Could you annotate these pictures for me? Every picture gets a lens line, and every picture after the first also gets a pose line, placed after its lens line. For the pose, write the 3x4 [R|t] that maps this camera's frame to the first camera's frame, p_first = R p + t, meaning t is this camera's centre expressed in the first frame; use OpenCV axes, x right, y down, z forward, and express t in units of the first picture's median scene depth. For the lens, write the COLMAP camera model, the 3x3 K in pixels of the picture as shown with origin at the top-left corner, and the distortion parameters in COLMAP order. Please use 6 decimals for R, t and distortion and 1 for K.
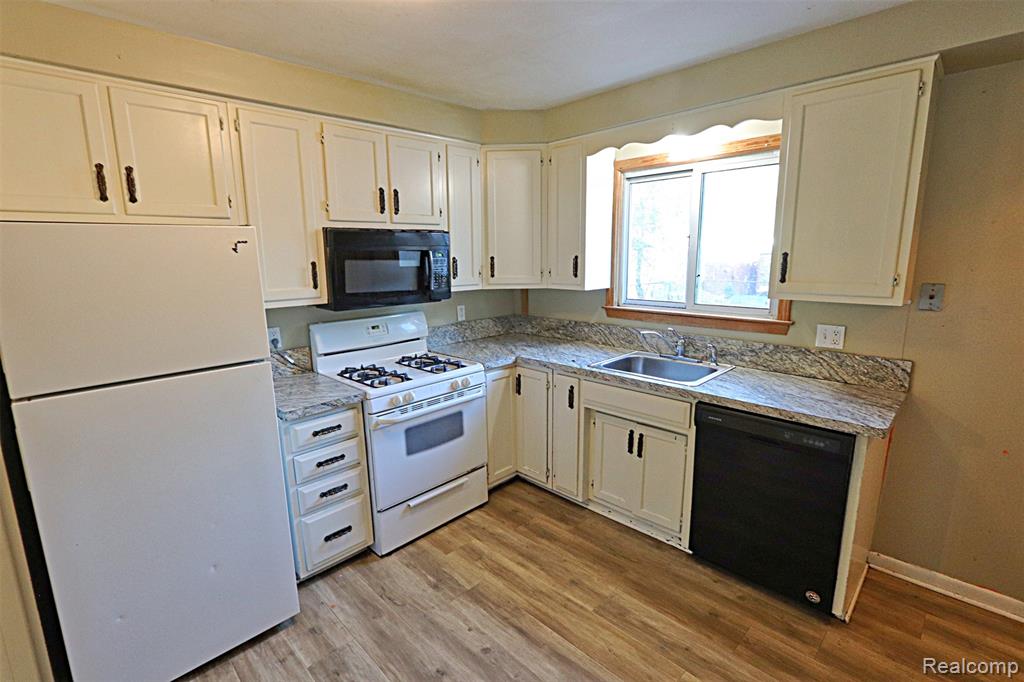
lens RADIAL K [[472.0, 0, 502.7], [0, 472.0, 342.1], [0, 0, 1]] dist [-0.013901, 0.000562]
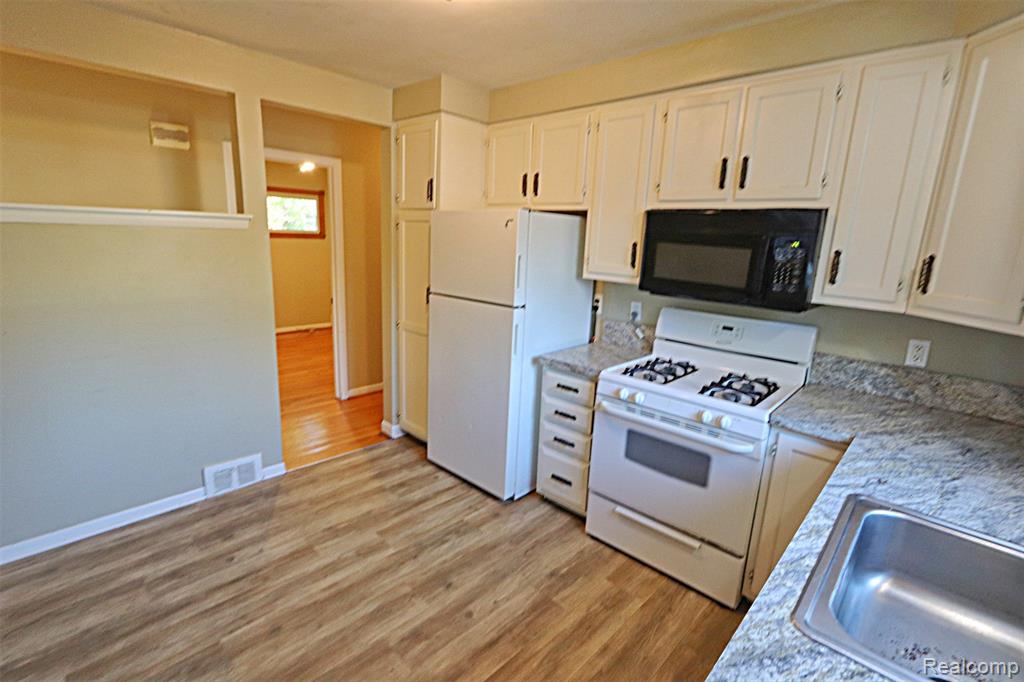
lens RADIAL K [[472.0, 0, 502.7], [0, 472.0, 342.1], [0, 0, 1]] dist [-0.013901, 0.000562]
pose [[0.024862, 0.235444, -0.971570, 0.634169], [-0.226378, 0.947950, 0.223928, -0.123889], [0.973722, 0.214375, 0.076867, 0.656698]]
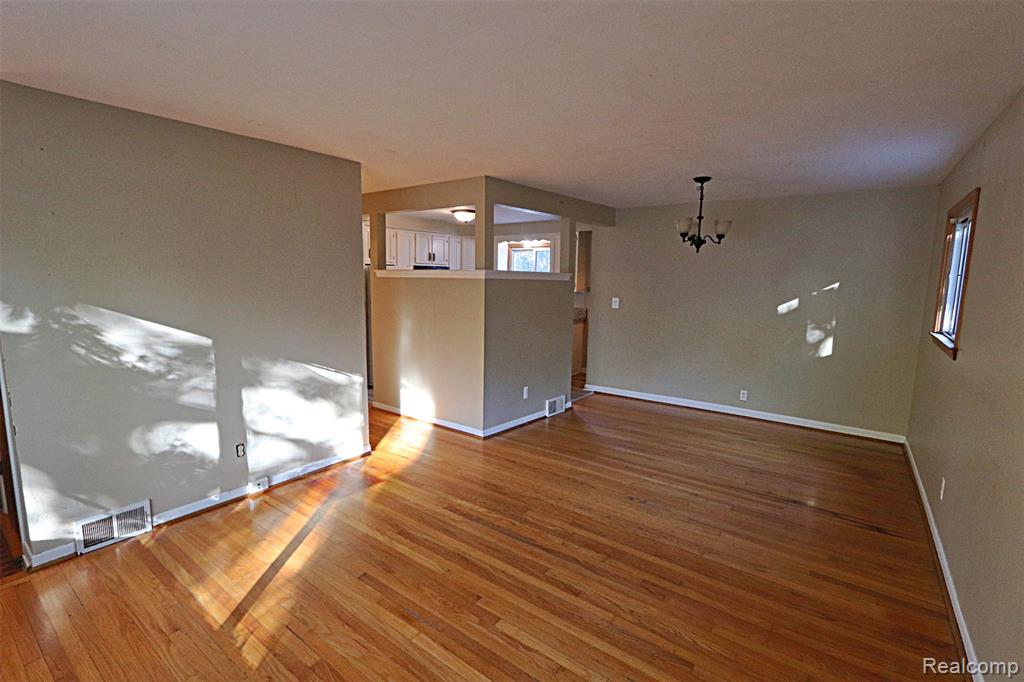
lens RADIAL K [[472.0, 0, 502.7], [0, 472.0, 342.1], [0, 0, 1]] dist [-0.013901, 0.000562]
pose [[0.987919, 0.007528, 0.154791, -0.273406], [0.000610, 0.998623, -0.052461, 0.419635], [-0.154973, 0.051922, 0.986553, -2.109232]]
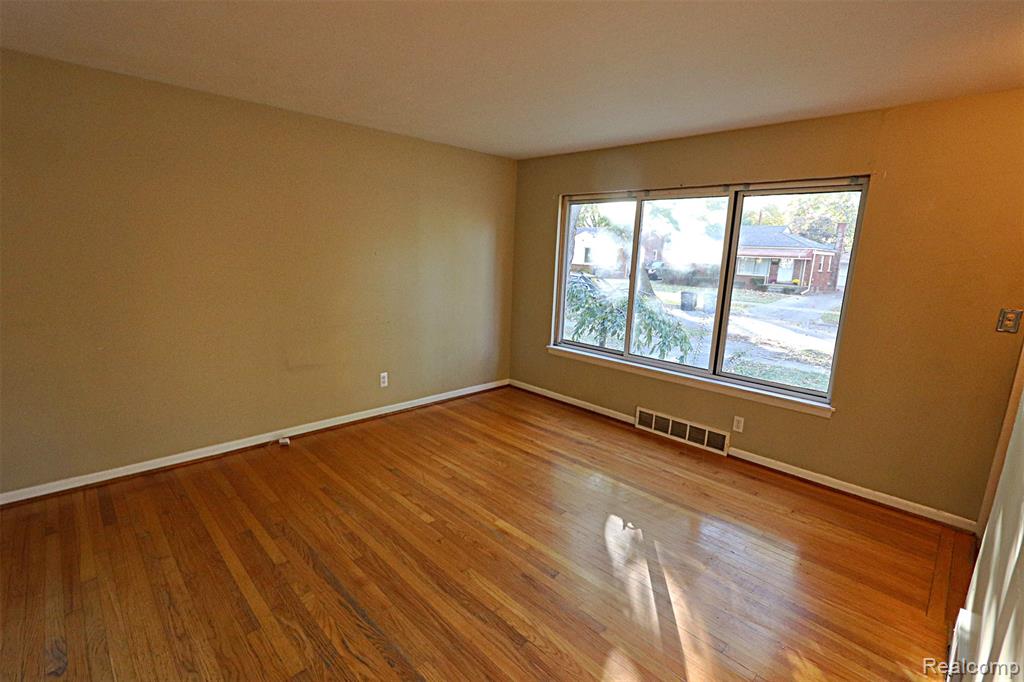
lens RADIAL K [[472.0, 0, 502.7], [0, 472.0, 342.1], [0, 0, 1]] dist [-0.013901, 0.000562]
pose [[-0.999757, -0.022025, -0.001104, -0.296138], [-0.020836, 0.927011, 0.374456, 0.098203], [-0.007224, 0.374388, -0.927244, -0.375752]]
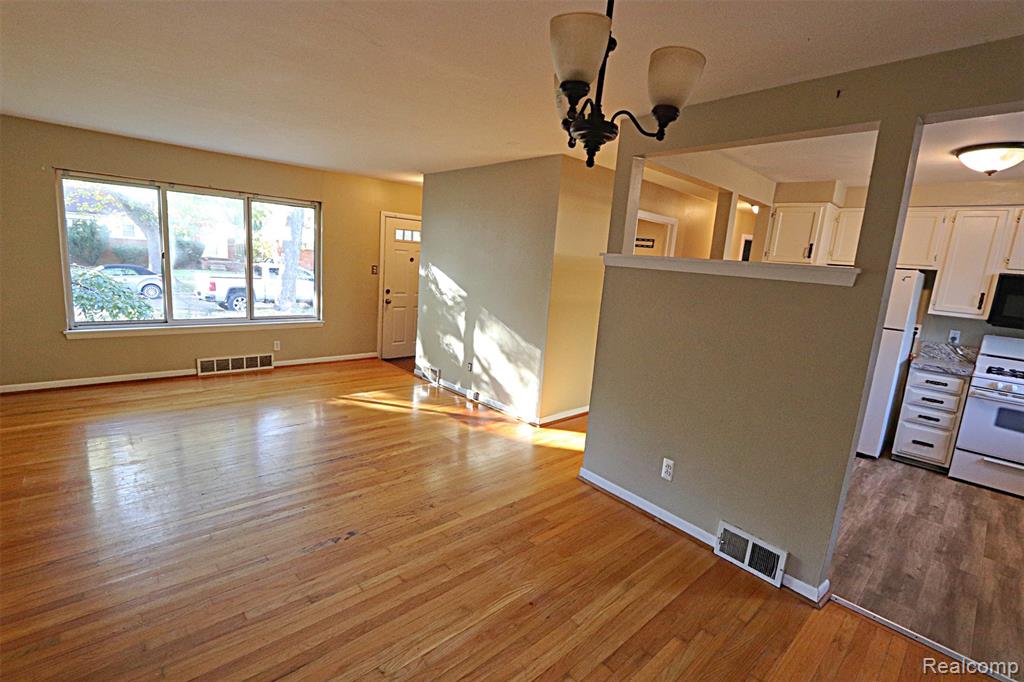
lens RADIAL K [[472.0, 0, 502.7], [0, 472.0, 342.1], [0, 0, 1]] dist [-0.013901, 0.000562]
pose [[-0.030327, 0.186110, -0.982061, 1.246084], [-0.257084, 0.948006, 0.187596, 0.116994], [0.965913, 0.258161, 0.019095, -0.599445]]
